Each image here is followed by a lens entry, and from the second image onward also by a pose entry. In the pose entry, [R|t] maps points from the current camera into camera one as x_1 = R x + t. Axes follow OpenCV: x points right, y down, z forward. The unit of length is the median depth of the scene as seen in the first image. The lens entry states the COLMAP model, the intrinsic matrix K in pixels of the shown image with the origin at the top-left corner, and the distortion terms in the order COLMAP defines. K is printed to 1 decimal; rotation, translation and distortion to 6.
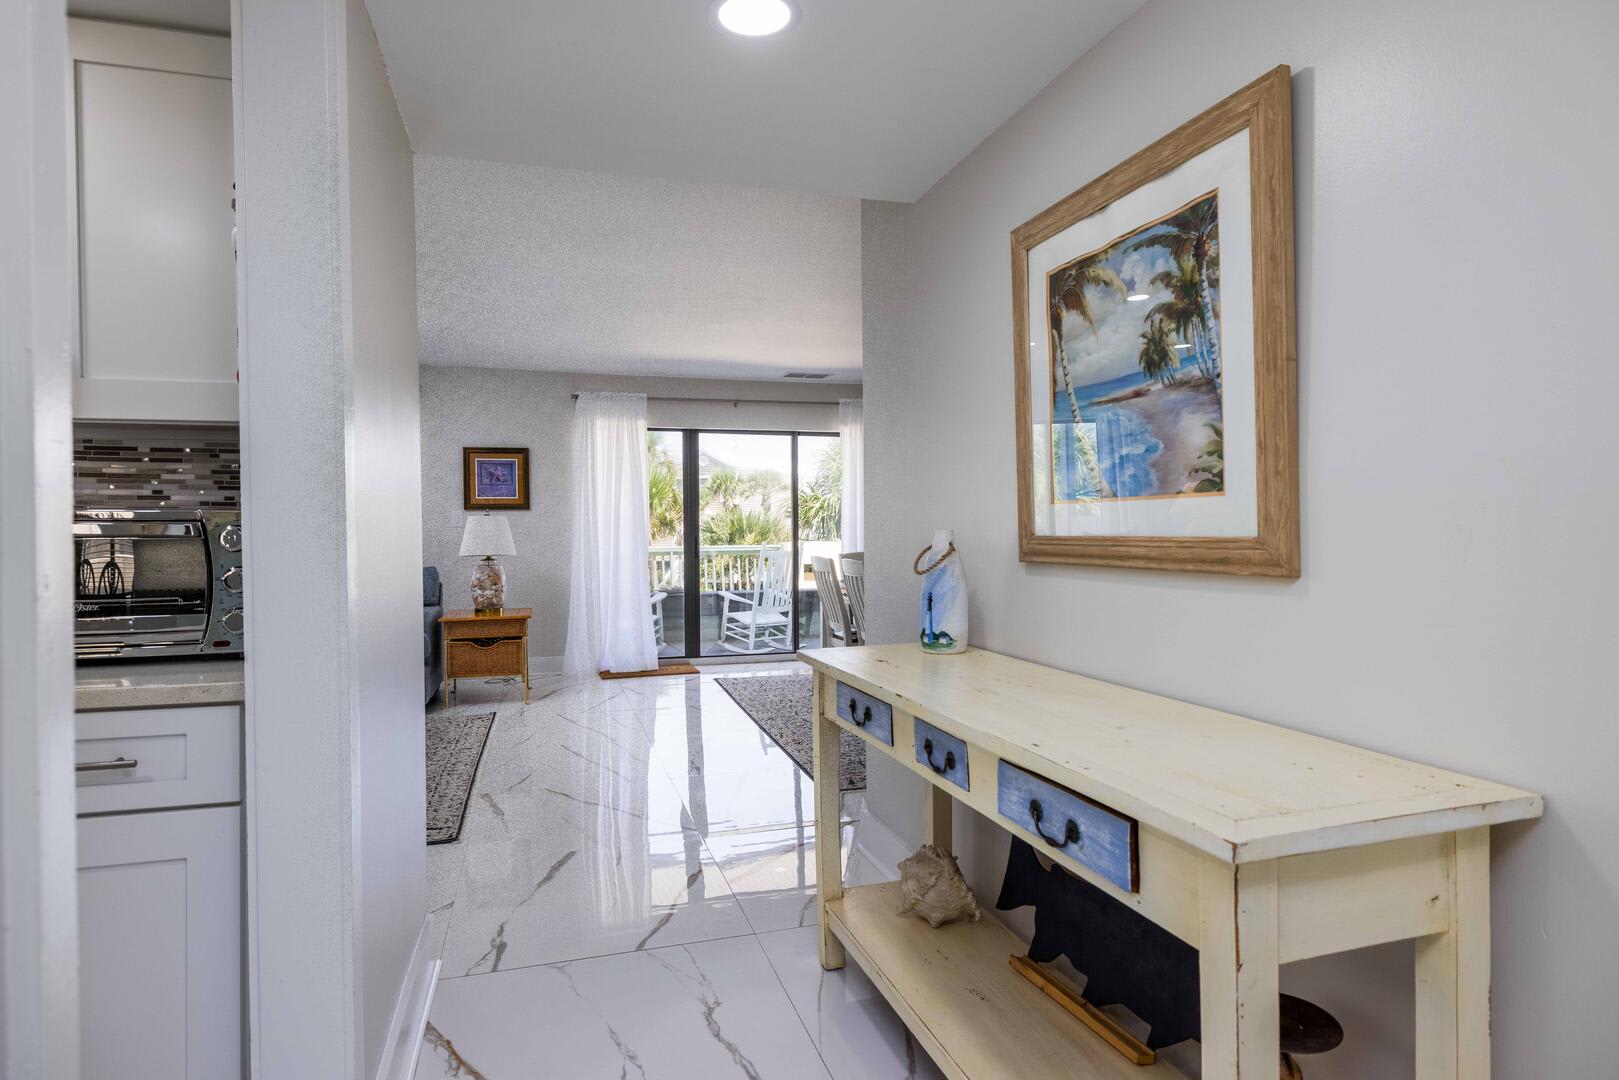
lens RADIAL K [[882.9, 0, 812.5], [0, 882.9, 537.4], [0, 0, 1]] dist [-0.005529, 0.002783]
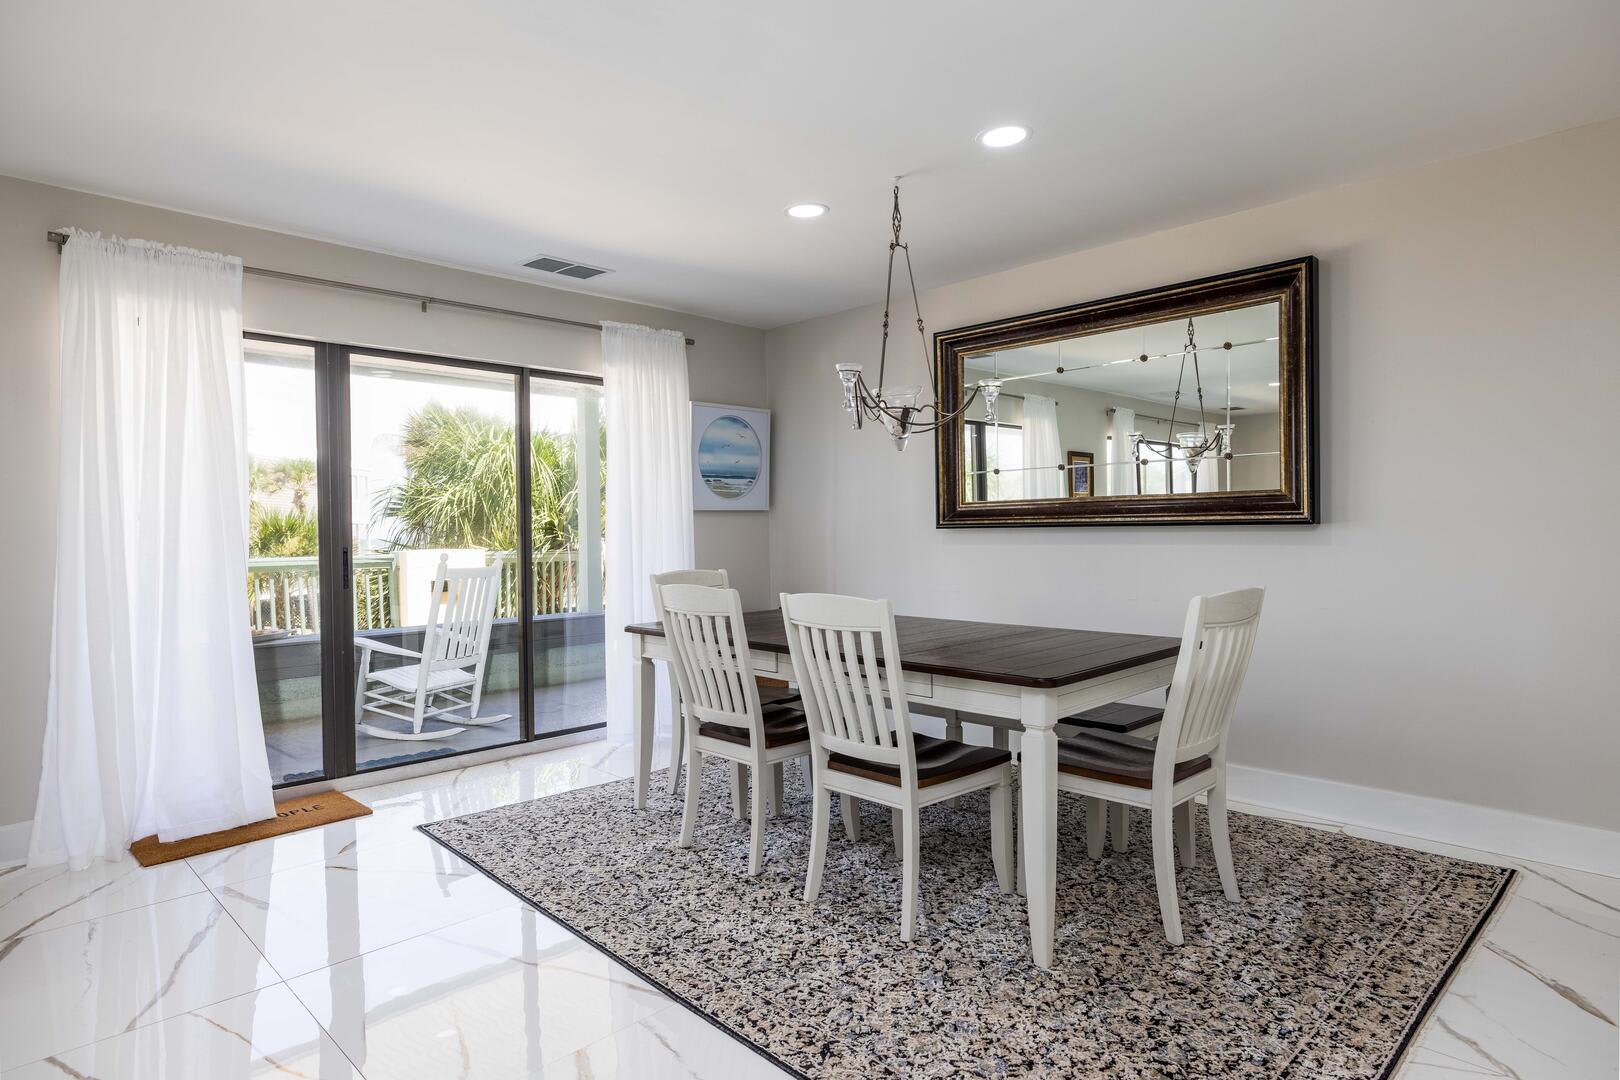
lens RADIAL K [[883.4, 0, 806.9], [0, 883.4, 535.7], [0, 0, 1]] dist [-0.005529, 0.002783]
pose [[0.882095, -0.005239, 0.471042, -0.147424], [0.007113, 0.999972, -0.002198, -0.004852], [-0.471017, 0.005289, 0.882108, 0.432384]]
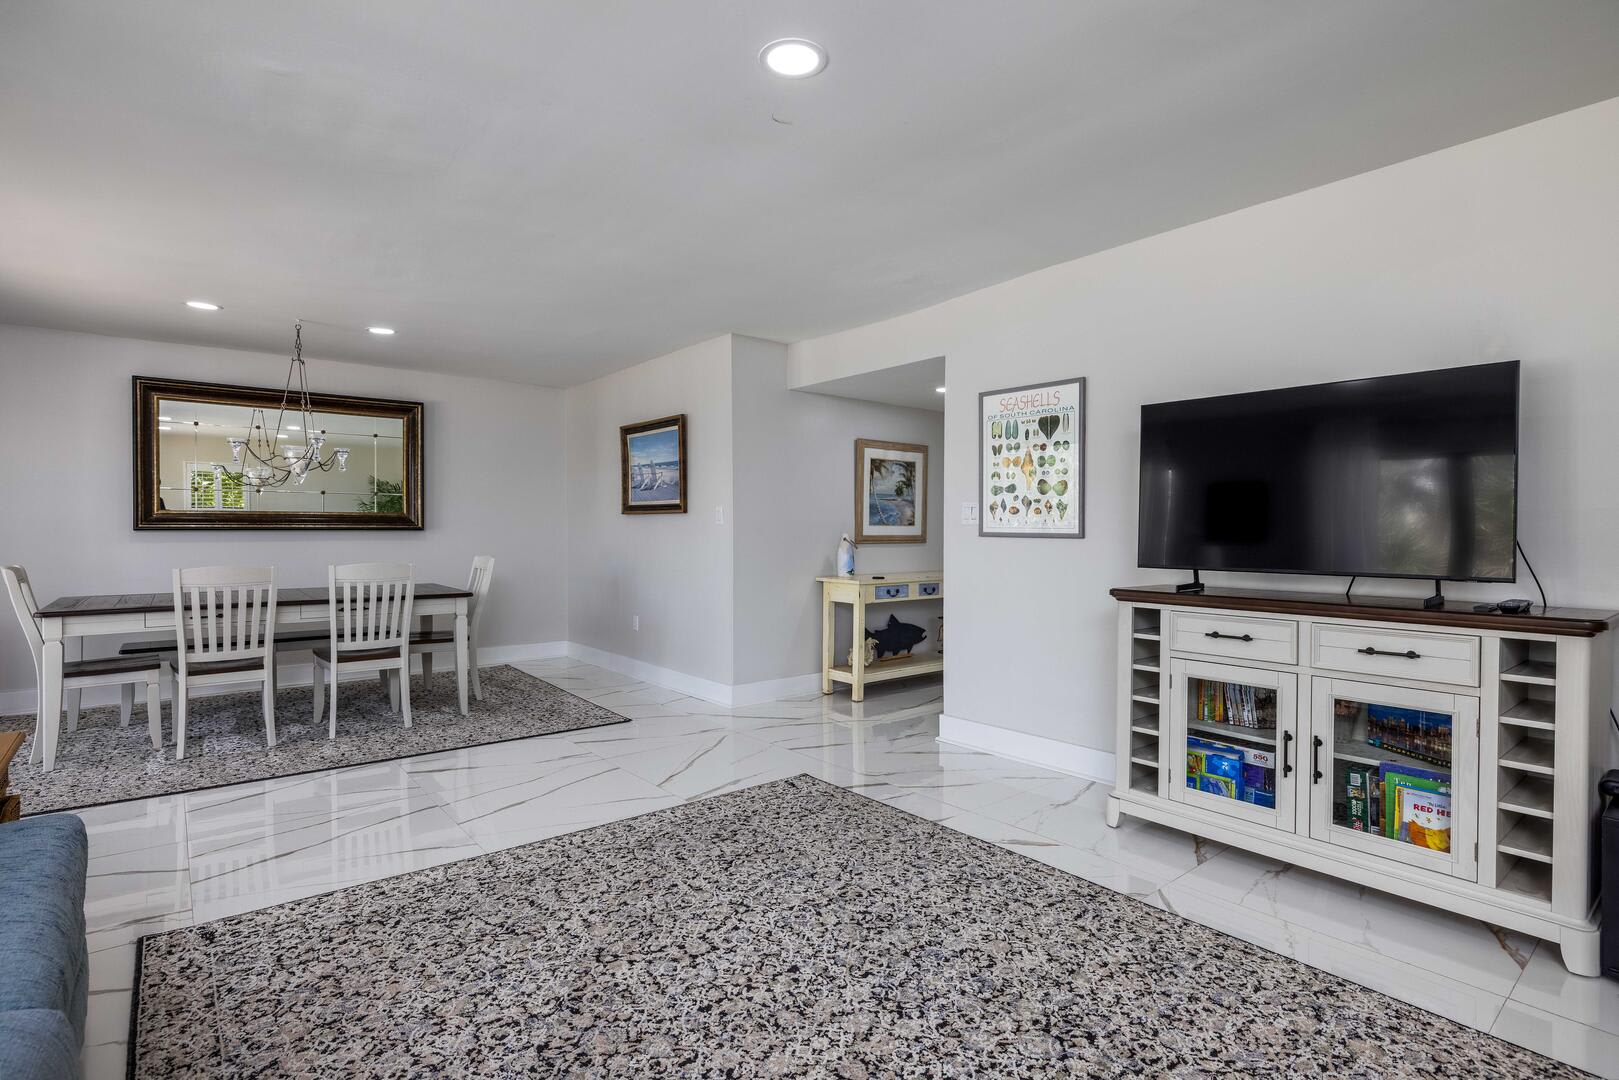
lens RADIAL K [[786.9, 0, 807.3], [0, 786.9, 538.0], [0, 0, 1]] dist [-0.005824, 0.000874]
pose [[-0.381777, -0.001867, 0.924252, -0.687182], [0.008180, 0.999952, 0.005398, -0.002516], [-0.924218, 0.009622, -0.381744, 0.670878]]
